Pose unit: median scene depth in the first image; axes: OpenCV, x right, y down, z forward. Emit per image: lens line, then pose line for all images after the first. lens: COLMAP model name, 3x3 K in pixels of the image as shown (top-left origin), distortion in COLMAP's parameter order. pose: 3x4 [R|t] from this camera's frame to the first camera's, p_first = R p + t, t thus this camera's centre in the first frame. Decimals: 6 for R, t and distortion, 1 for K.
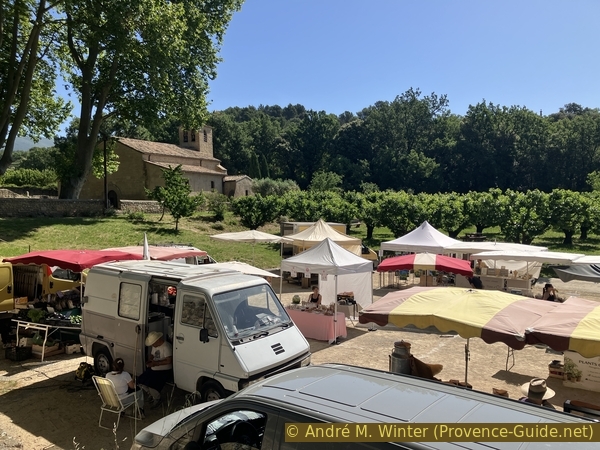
lens RADIAL K [[475.9, 0, 300.0], [0, 475.9, 225.0], [0, 0, 1]] dist [-0.002617, -0.005697]
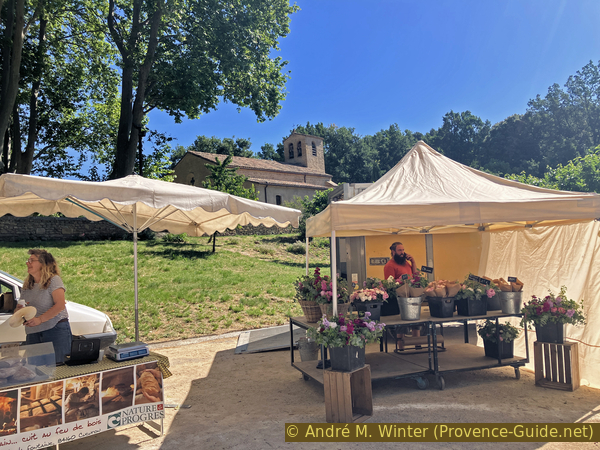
lens RADIAL K [[475.9, 0, 300.0], [0, 475.9, 225.0], [0, 0, 1]] dist [-0.002617, -0.005697]
pose [[0.949517, -0.065555, -0.306789, 0.019468], [0.037633, 0.994663, -0.096068, 0.020131], [0.311450, 0.079673, 0.946917, 0.232223]]
